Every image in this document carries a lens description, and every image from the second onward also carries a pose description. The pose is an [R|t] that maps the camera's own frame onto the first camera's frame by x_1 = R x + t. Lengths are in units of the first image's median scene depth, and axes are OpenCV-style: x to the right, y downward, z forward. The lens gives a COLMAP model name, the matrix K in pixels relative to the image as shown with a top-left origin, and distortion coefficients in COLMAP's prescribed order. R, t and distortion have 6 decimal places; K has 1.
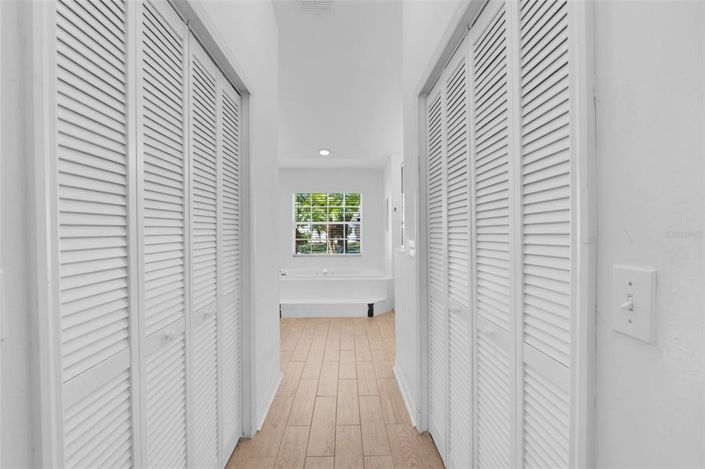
lens RADIAL K [[294.6, 0, 352.3], [0, 294.6, 233.8], [0, 0, 1]] dist [-0.013066, 0.000205]
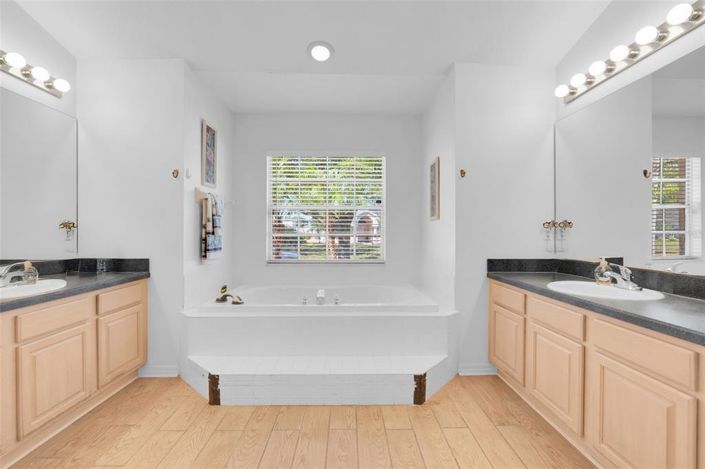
lens RADIAL K [[294.6, 0, 353.0], [0, 294.6, 234.8], [0, 0, 1]] dist [-0.013066, 0.000205]
pose [[0.999985, 0.005396, 0.000379, -0.035887], [-0.005396, 0.999985, -0.001023, 0.021138], [-0.000384, 0.001021, 0.999999, 0.476060]]
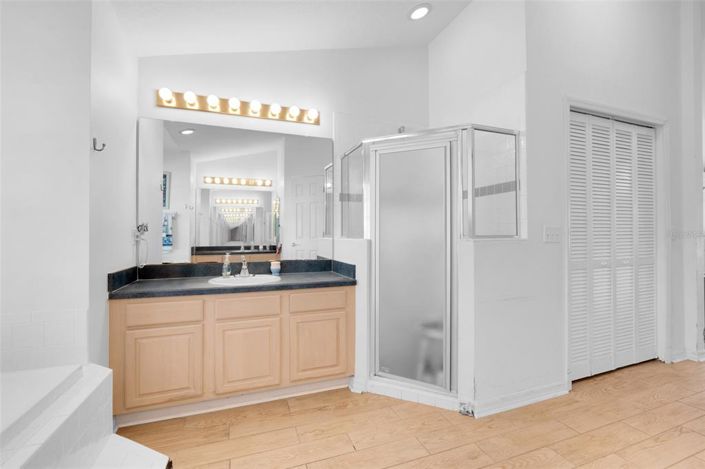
lens RADIAL K [[294.6, 0, 352.8], [0, 294.6, 236.7], [0, 0, 1]] dist [-0.013066, 0.000205]
pose [[-0.323603, 0.014840, 0.946077, -0.280376], [0.009168, 0.999879, -0.012548, 0.022721], [-0.946149, 0.004614, -0.323700, 0.885143]]
